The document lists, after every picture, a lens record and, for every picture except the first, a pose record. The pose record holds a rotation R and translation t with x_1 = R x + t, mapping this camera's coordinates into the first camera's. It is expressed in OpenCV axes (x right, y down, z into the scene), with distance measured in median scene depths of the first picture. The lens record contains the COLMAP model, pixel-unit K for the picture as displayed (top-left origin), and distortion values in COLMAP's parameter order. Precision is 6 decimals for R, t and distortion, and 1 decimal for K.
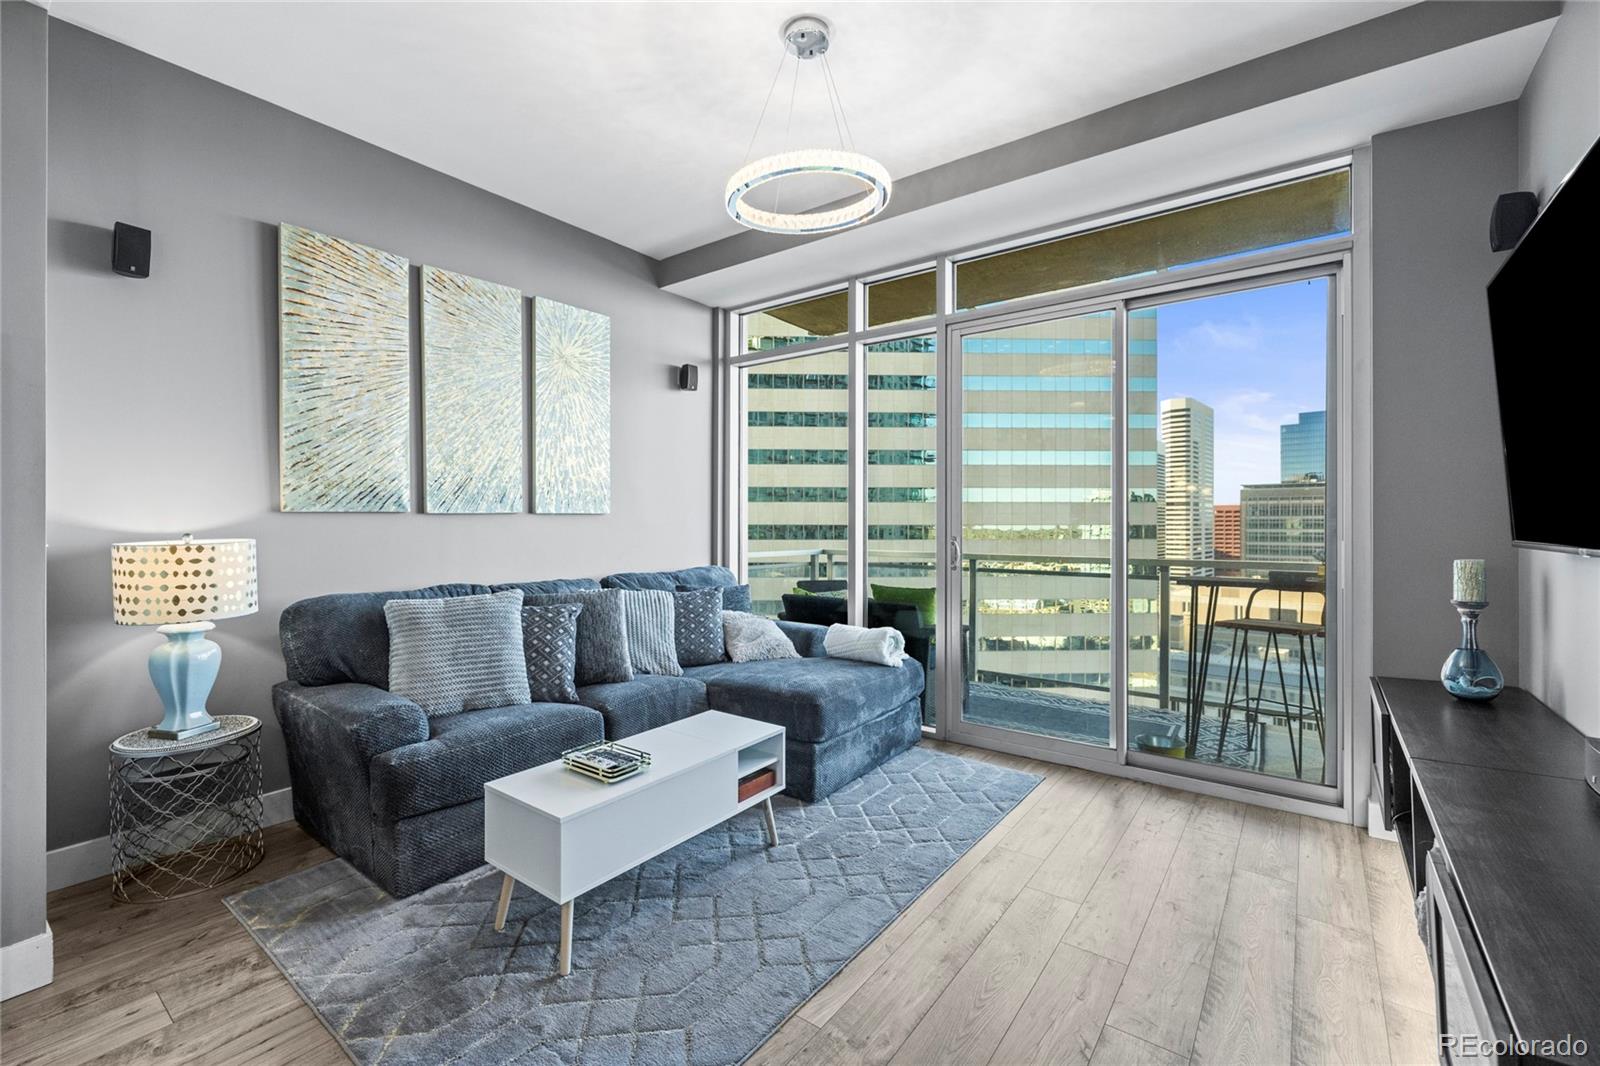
lens RADIAL K [[697.3, 0, 800.0], [0, 697.3, 533.0], [0, 0, 1]] dist [-0.000883, -0.000157]
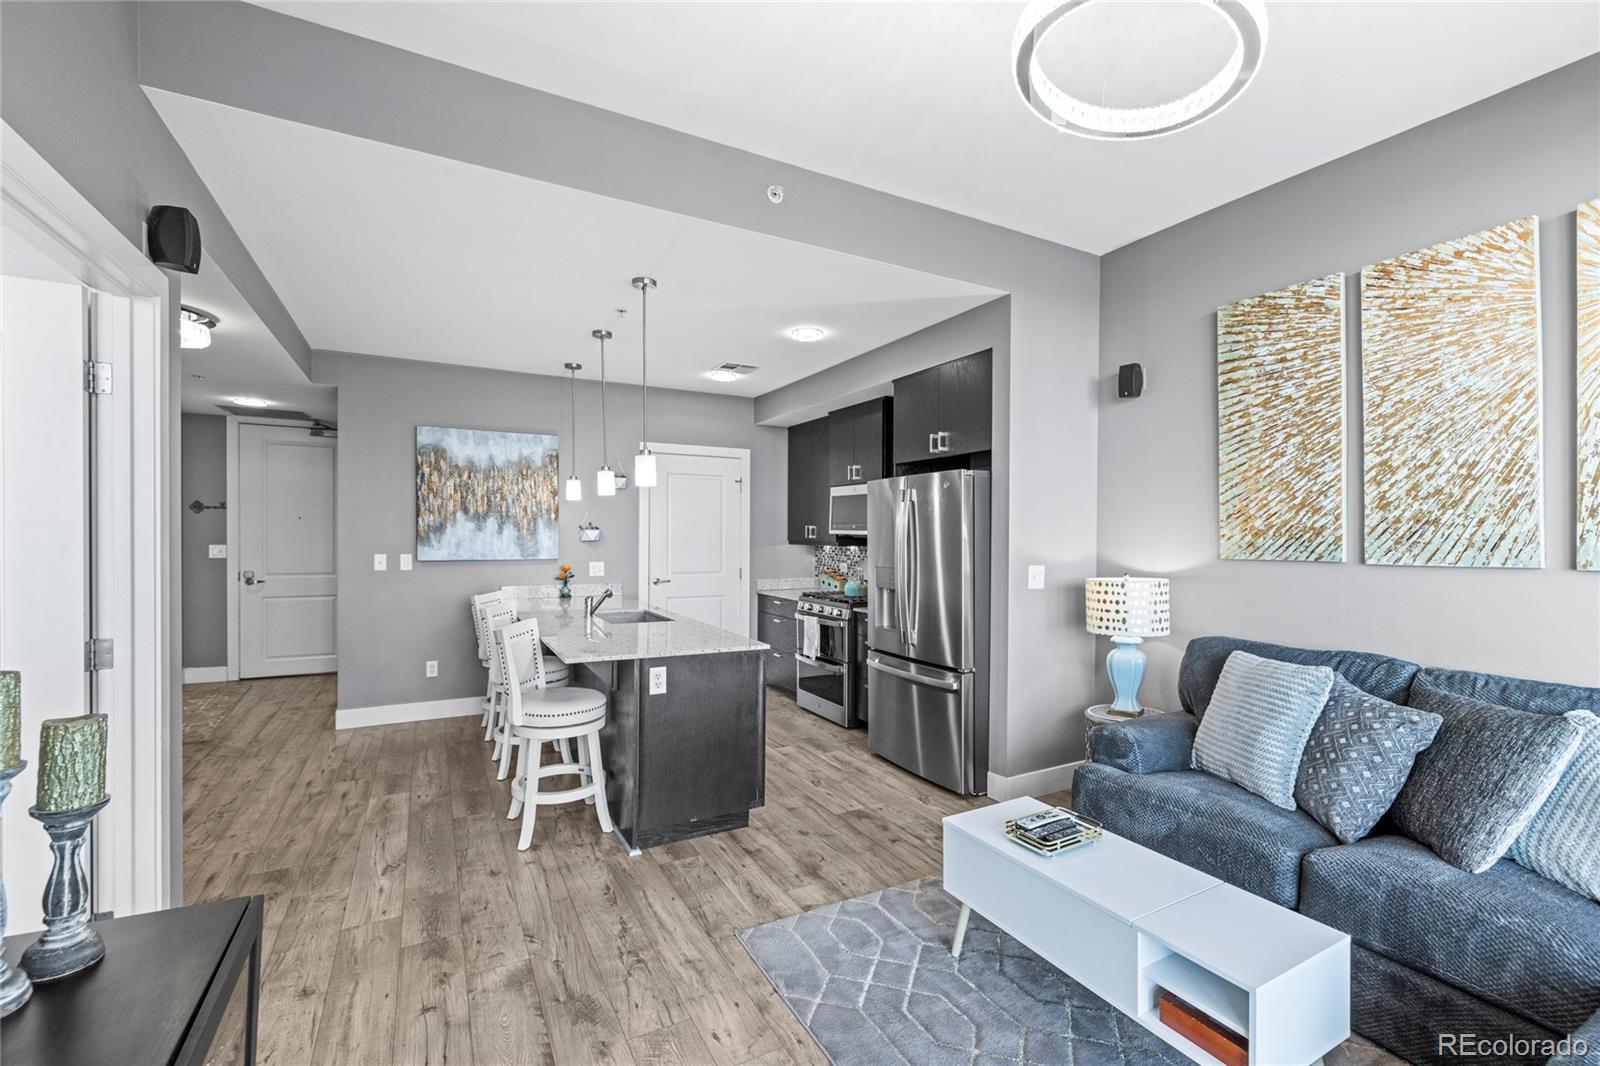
lens RADIAL K [[697.3, 0, 800.0], [0, 697.3, 533.0], [0, 0, 1]] dist [-0.000883, -0.000157]
pose [[-0.410421, -0.002715, -0.911892, 0.620147], [-0.002483, 0.999995, -0.001859, -0.074682], [0.911893, 0.001501, -0.410426, 0.903734]]
